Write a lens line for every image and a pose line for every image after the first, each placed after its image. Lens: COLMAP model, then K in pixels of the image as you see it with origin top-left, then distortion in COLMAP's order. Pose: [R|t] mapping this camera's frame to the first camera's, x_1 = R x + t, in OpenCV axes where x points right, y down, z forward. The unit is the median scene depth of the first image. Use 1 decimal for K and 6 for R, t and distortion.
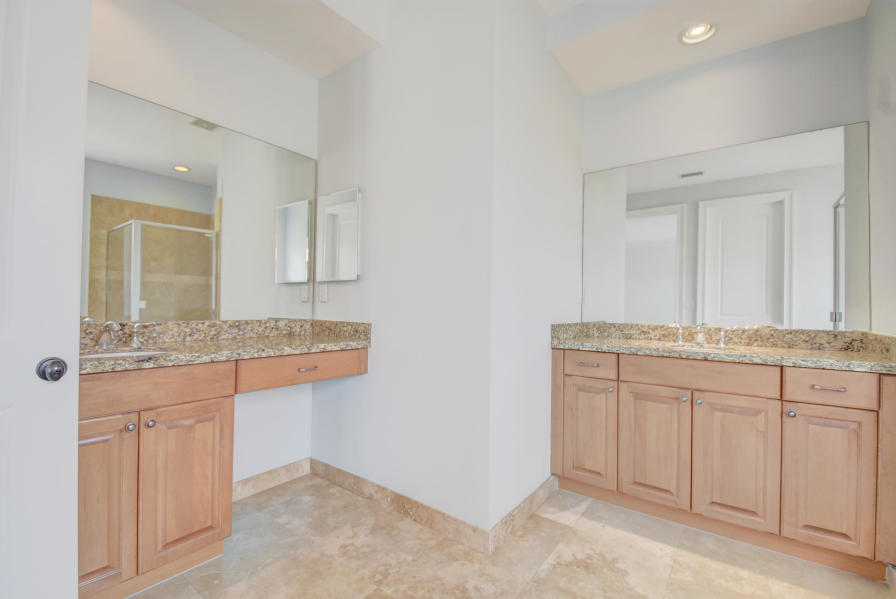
lens RADIAL K [[394.5, 0, 441.6], [0, 394.5, 301.6], [0, 0, 1]] dist [0.001852, -0.010320]
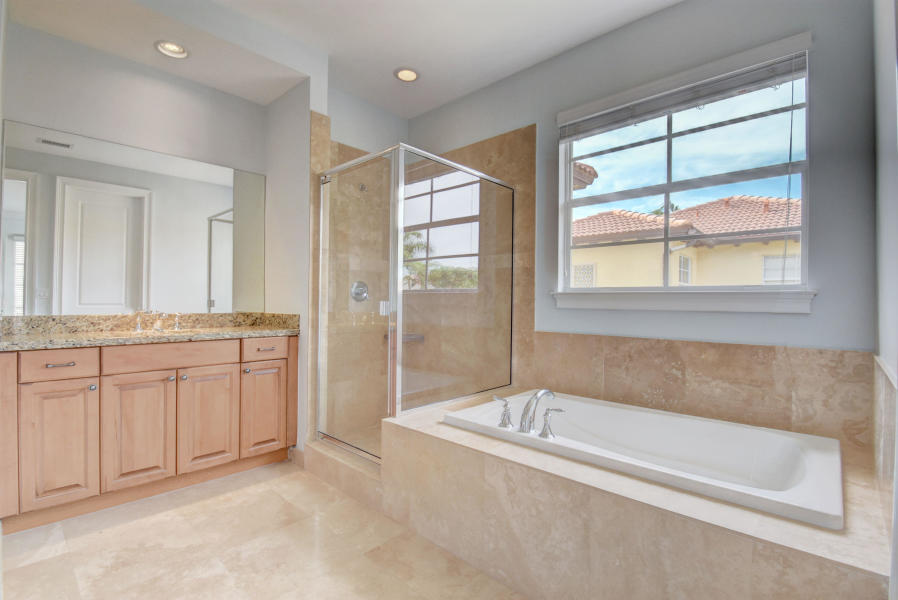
lens RADIAL K [[394.5, 0, 449.0], [0, 394.5, 300.0], [0, 0, 1]] dist [0.001626, -0.009279]
pose [[0.121660, -0.011269, 0.992508, -0.394045], [-0.015360, 0.999794, 0.013235, -0.003920], [-0.992453, -0.016855, 0.121462, 0.078246]]
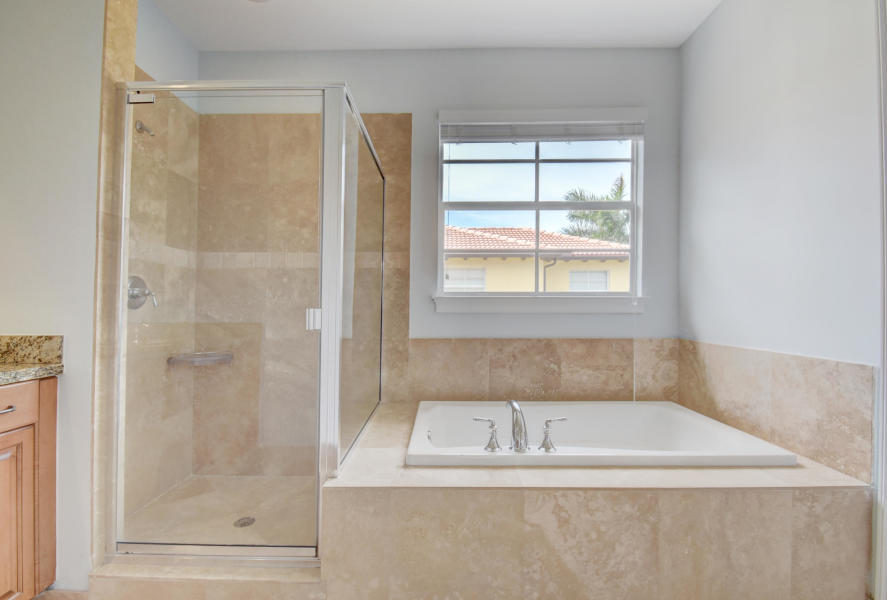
lens RADIAL K [[388.8, 0, 443.5], [0, 388.8, 300.0], [0, 0, 1]] dist [0.001016, -0.007173]
pose [[-0.555550, -0.004109, 0.831473, -0.067207], [-0.014927, 0.999876, -0.005032, 0.000560], [-0.831349, -0.015207, -0.555542, 0.583303]]
